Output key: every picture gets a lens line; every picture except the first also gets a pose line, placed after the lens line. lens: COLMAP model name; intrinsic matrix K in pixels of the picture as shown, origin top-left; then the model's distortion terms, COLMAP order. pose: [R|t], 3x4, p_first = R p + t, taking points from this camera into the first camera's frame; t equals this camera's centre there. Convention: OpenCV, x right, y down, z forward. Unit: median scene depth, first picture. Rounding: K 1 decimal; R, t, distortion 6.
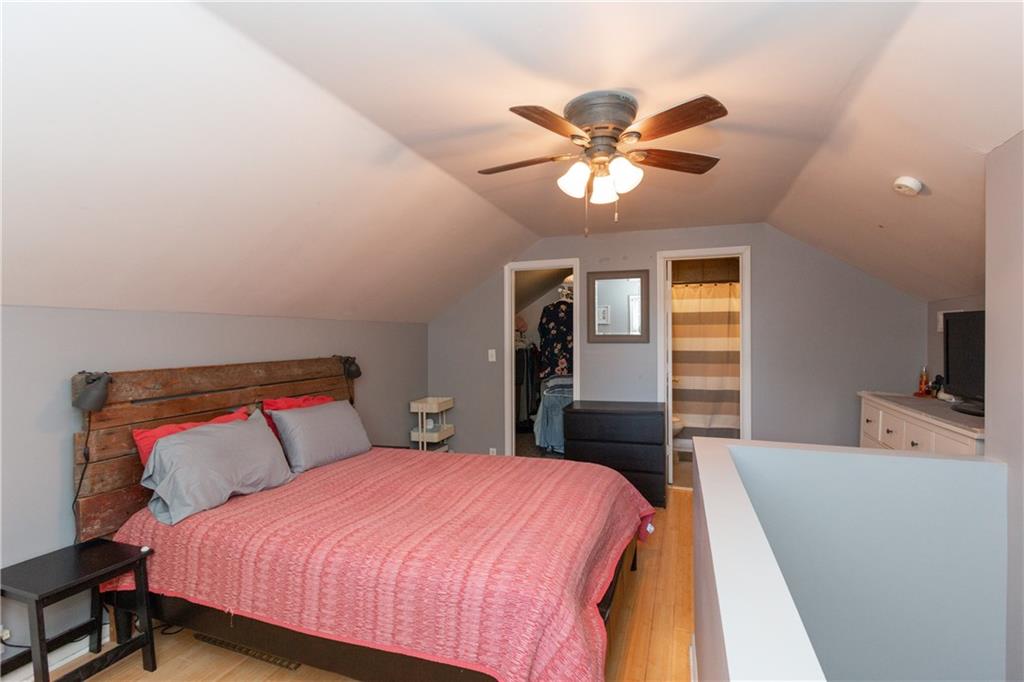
lens RADIAL K [[484.8, 0, 510.7], [0, 484.8, 331.9], [0, 0, 1]] dist [-0.003757, -0.000453]
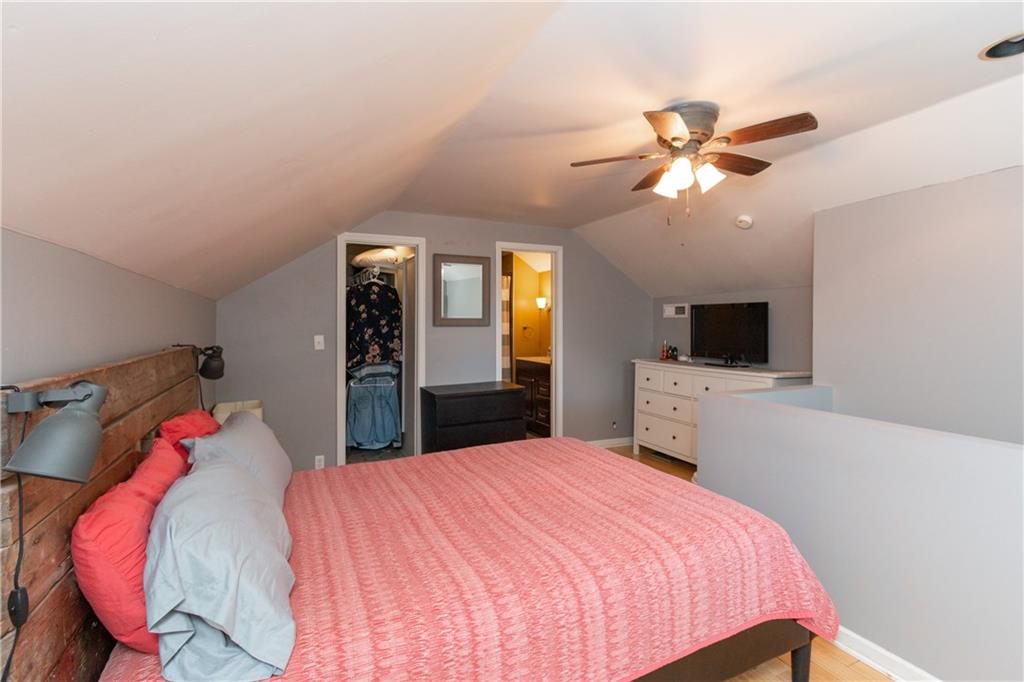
lens RADIAL K [[470.9, 0, 512.8], [0, 470.9, 326.6], [0, 0, 1]] dist [0.002190, 0.000145]
pose [[0.706002, 0.000201, 0.708210, -0.410106], [-0.004765, 0.999979, 0.004466, 0.018666], [-0.708194, -0.006527, 0.705988, 0.229837]]
